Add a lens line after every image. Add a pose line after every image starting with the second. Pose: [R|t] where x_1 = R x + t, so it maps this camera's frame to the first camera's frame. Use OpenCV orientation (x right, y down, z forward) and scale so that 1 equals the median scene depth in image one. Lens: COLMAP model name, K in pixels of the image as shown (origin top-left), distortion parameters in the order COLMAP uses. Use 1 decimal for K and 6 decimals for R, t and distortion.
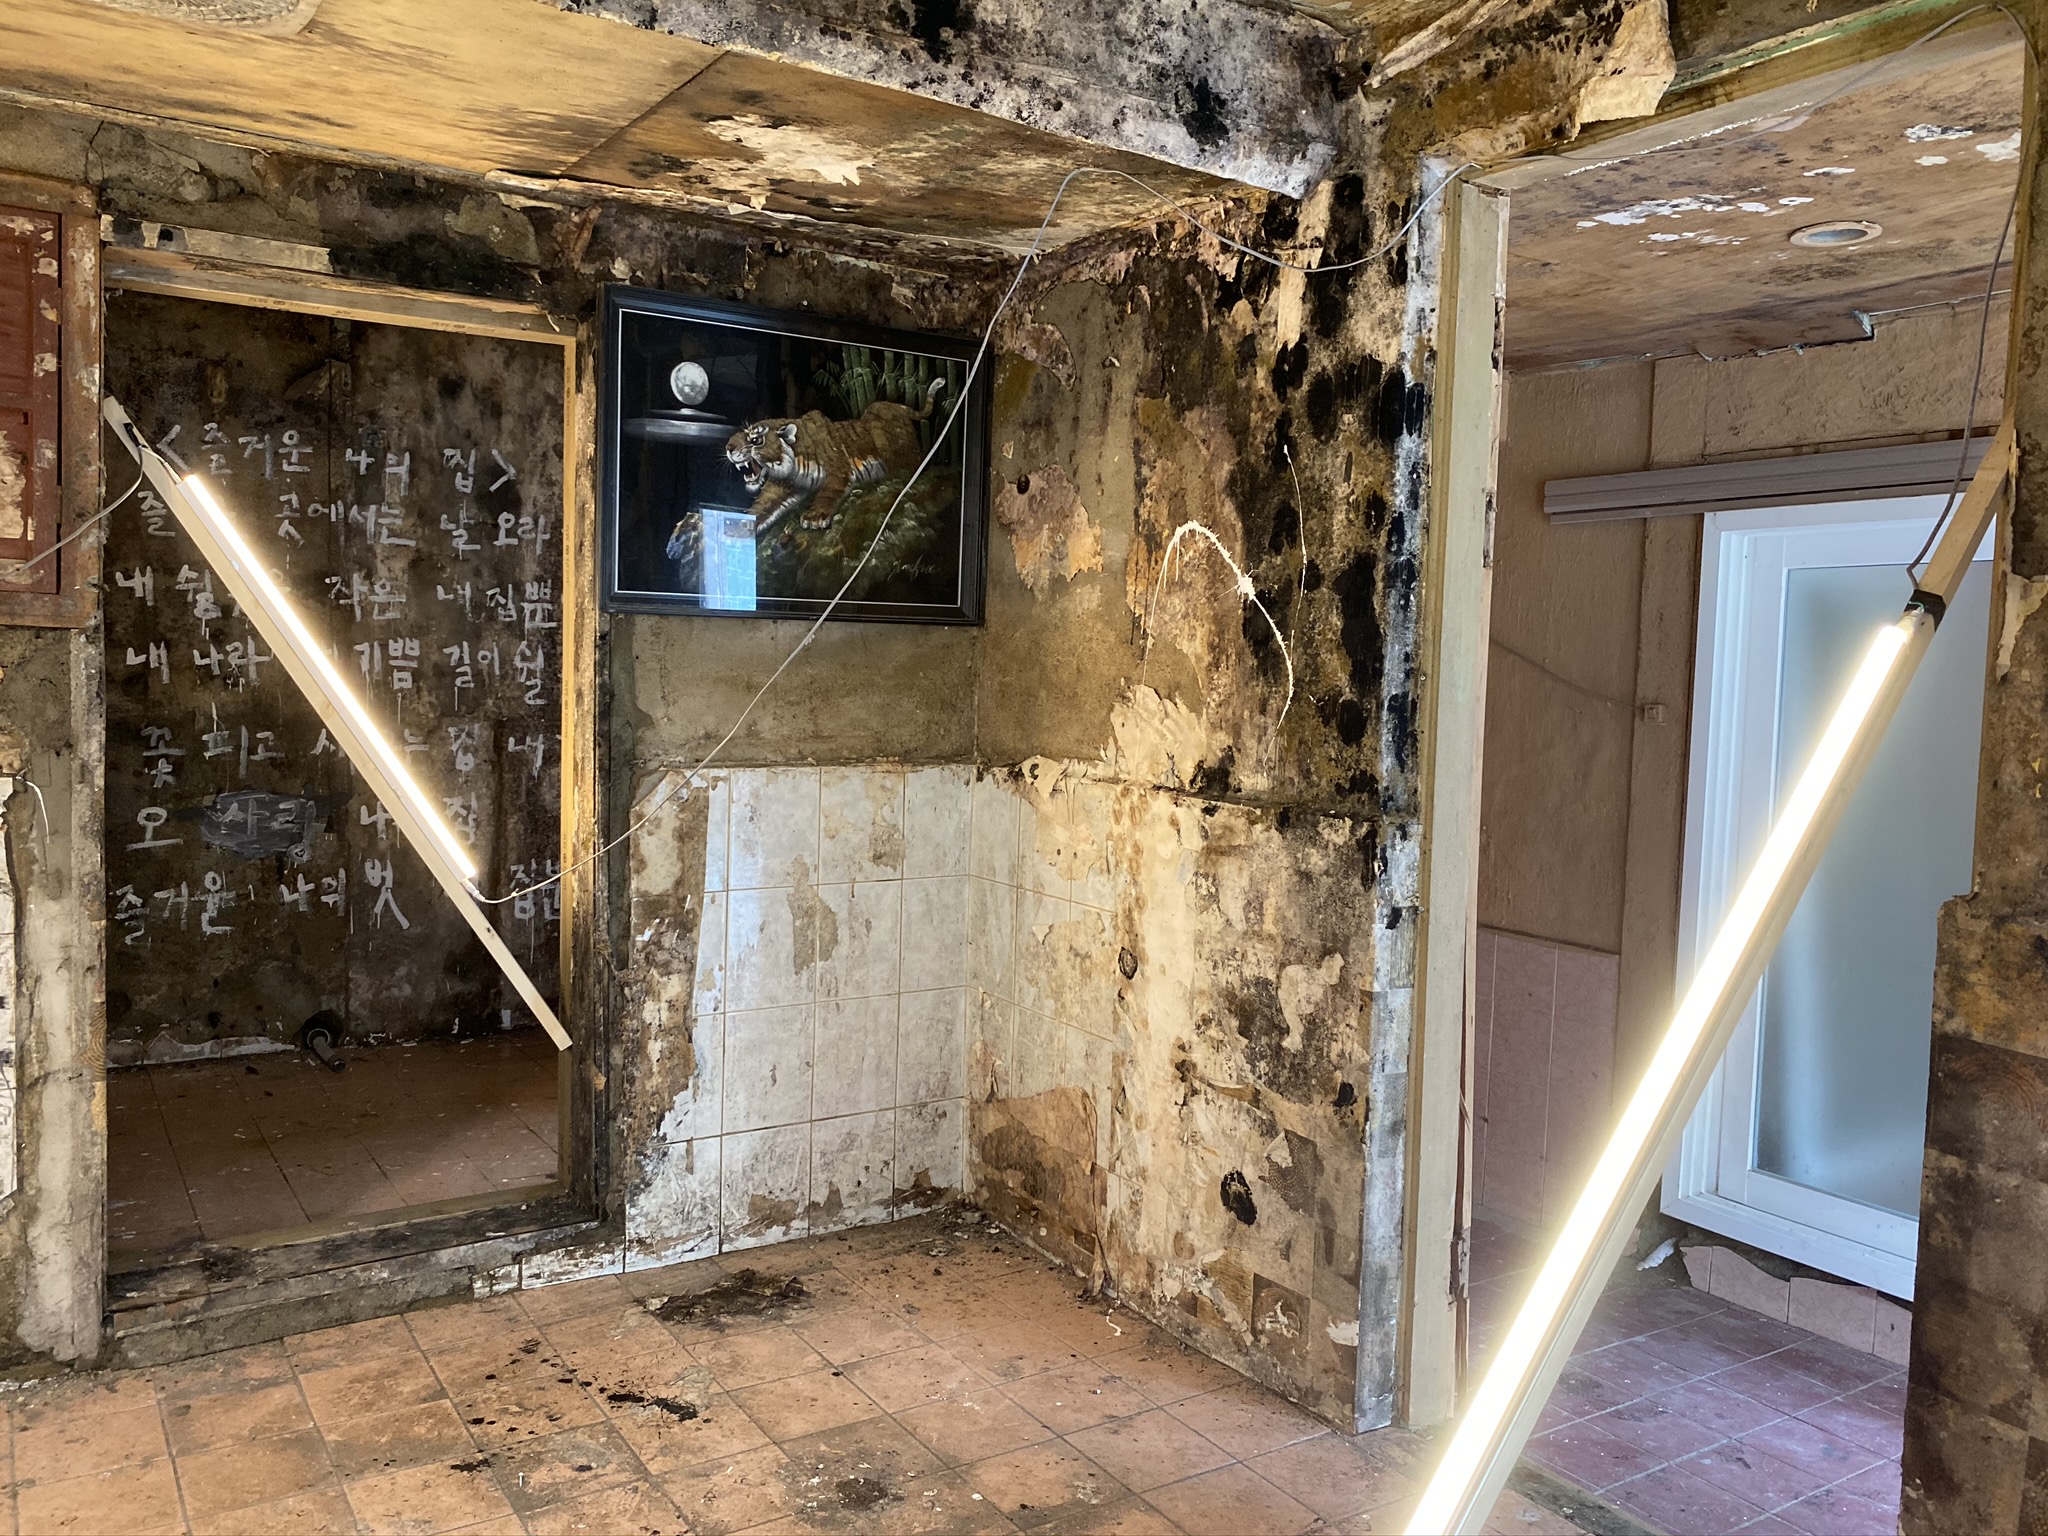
lens RADIAL K [[1582.9, 0, 1022.2], [0, 1582.9, 764.0], [0, 0, 1]] dist [0.012000, -0.002263]
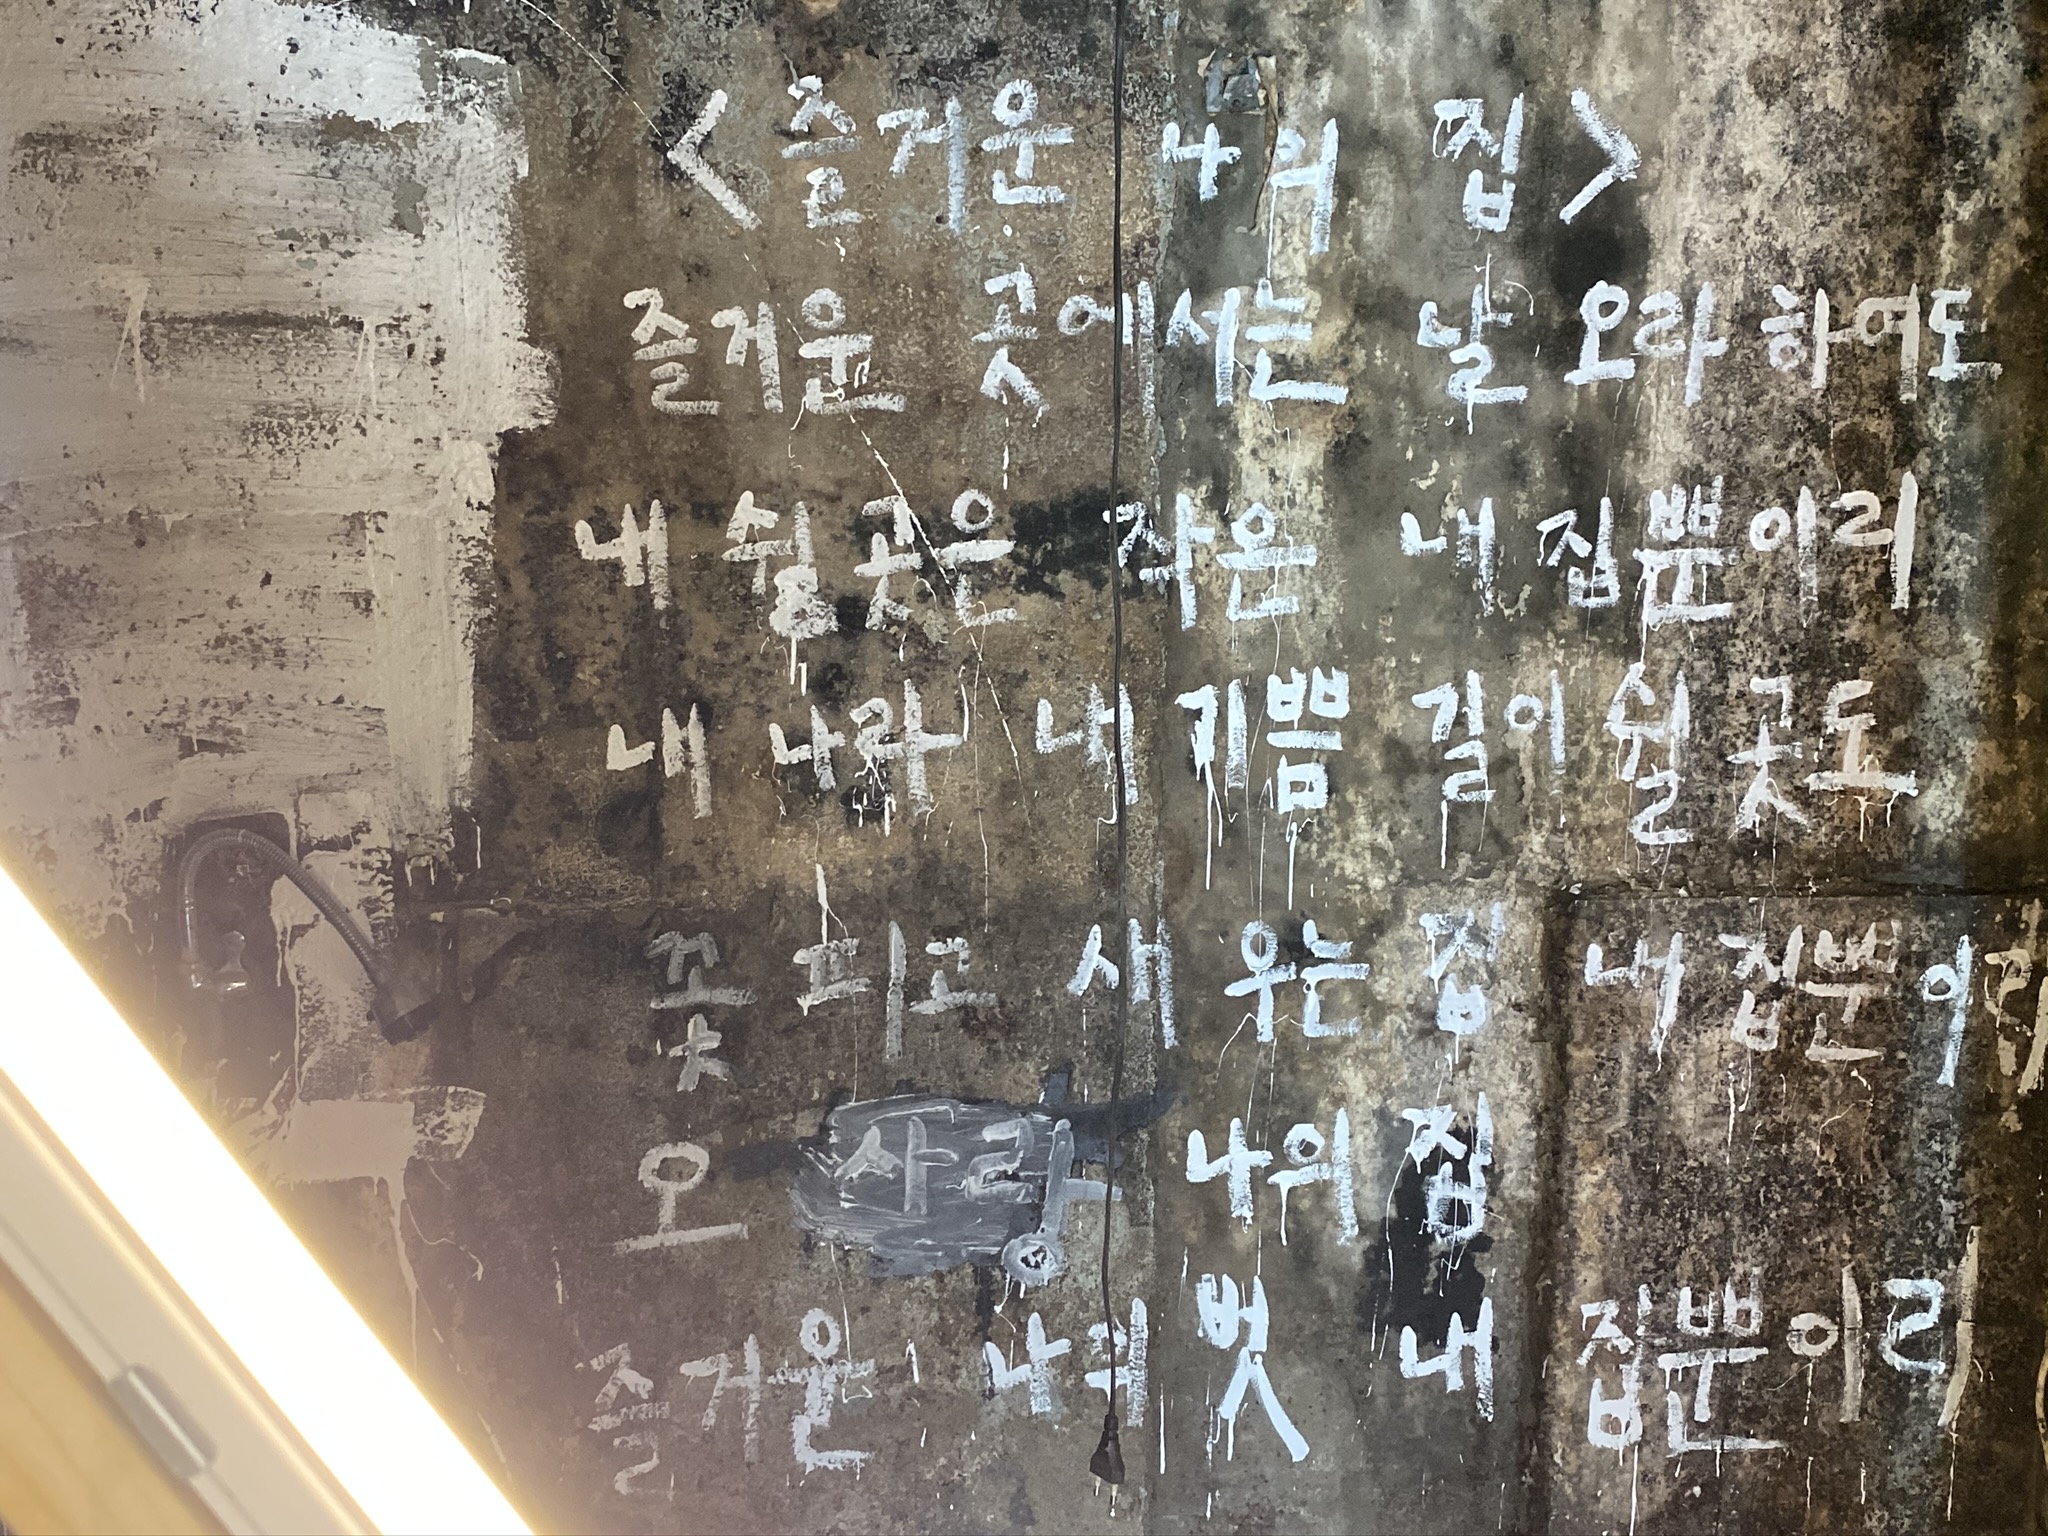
lens RADIAL K [[2212.4, 0, 1024.0], [0, 2212.4, 766.9], [0, 0, 1]] dist [0.073882, 0.000000]
pose [[0.889565, 0.041253, -0.454941, -0.226557], [-0.008802, 0.997277, 0.073220, -0.094699], [0.456723, -0.061129, 0.887506, 0.546322]]
